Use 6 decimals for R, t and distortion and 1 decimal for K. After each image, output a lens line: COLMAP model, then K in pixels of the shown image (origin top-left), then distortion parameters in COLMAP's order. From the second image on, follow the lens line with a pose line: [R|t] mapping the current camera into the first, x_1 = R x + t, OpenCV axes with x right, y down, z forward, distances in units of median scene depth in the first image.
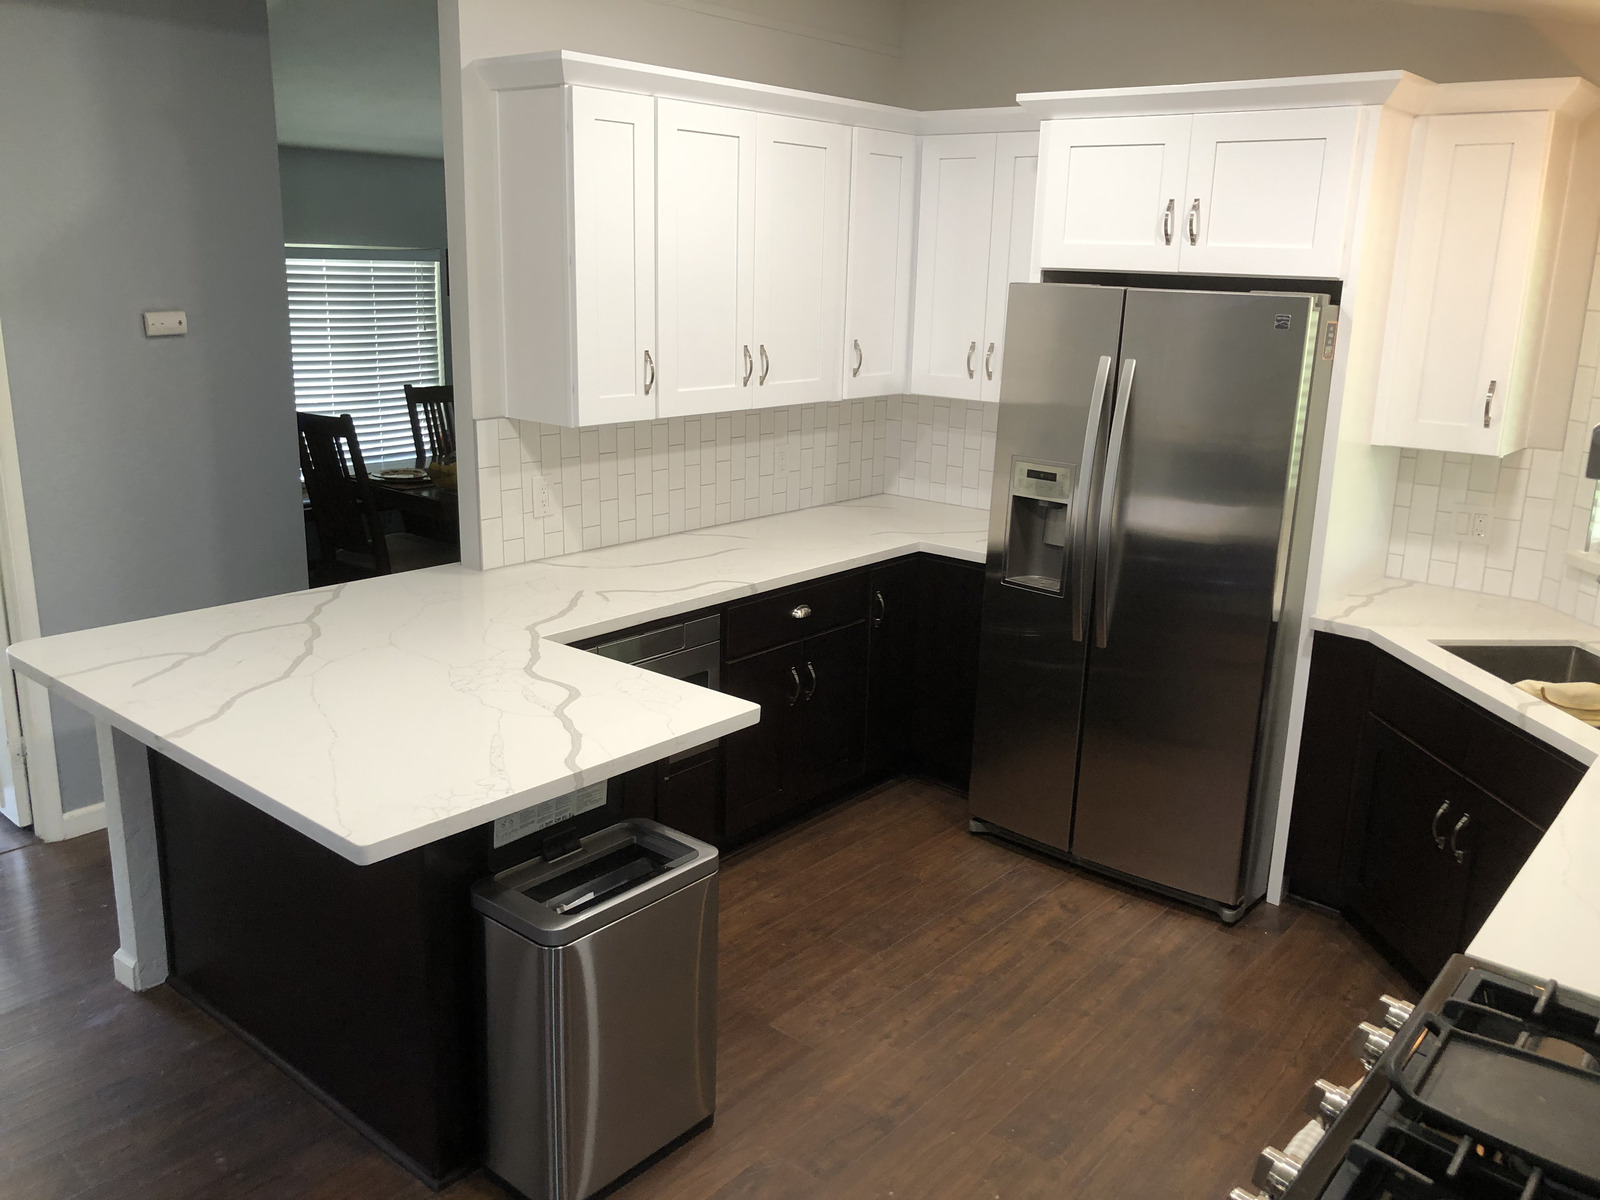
lens RADIAL K [[1276.1, 0, 800.0], [0, 1276.1, 600.0], [0, 0, 1]] dist [0.033667, -0.095386]
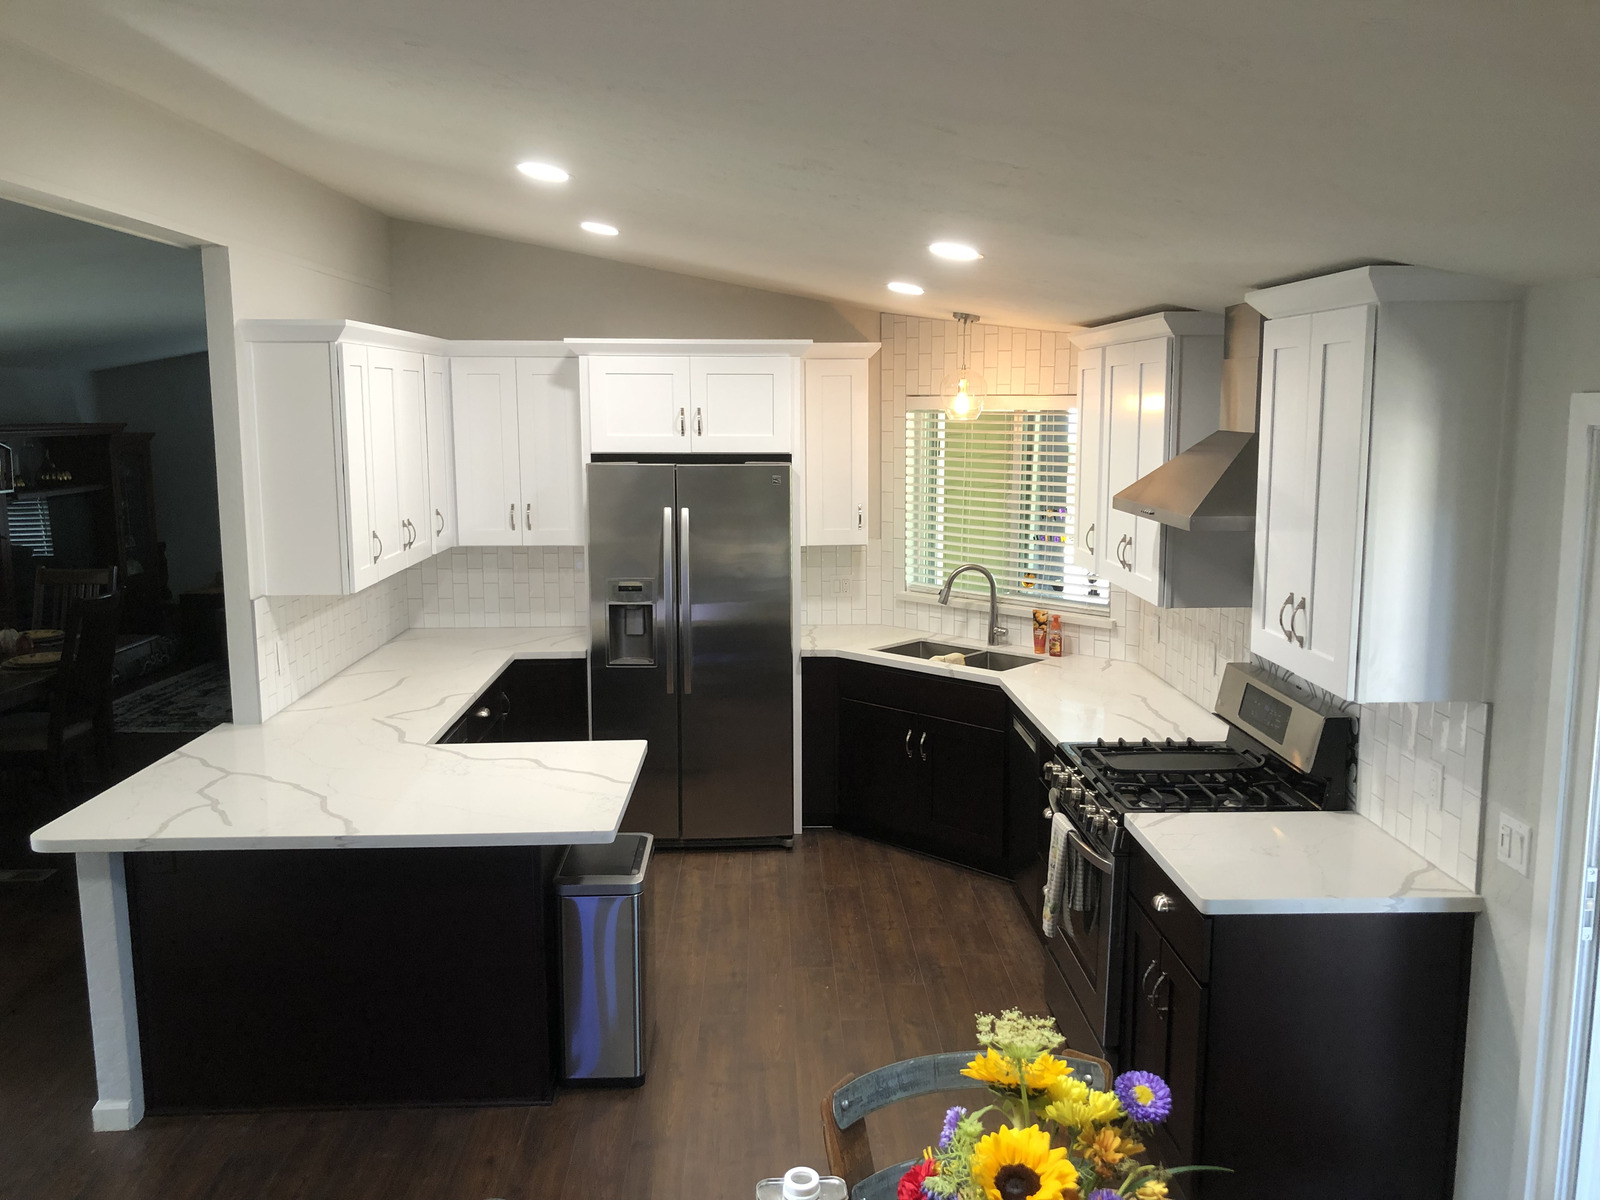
lens RADIAL K [[1318.1, 0, 800.0], [0, 1318.1, 600.0], [0, 0, 1]] dist [0.004756, -0.000191]
pose [[0.733855, -0.127169, 0.667297, -0.724413], [0.192641, 0.980953, -0.024912, -0.008611], [-0.651419, 0.146830, 0.744375, -0.283876]]
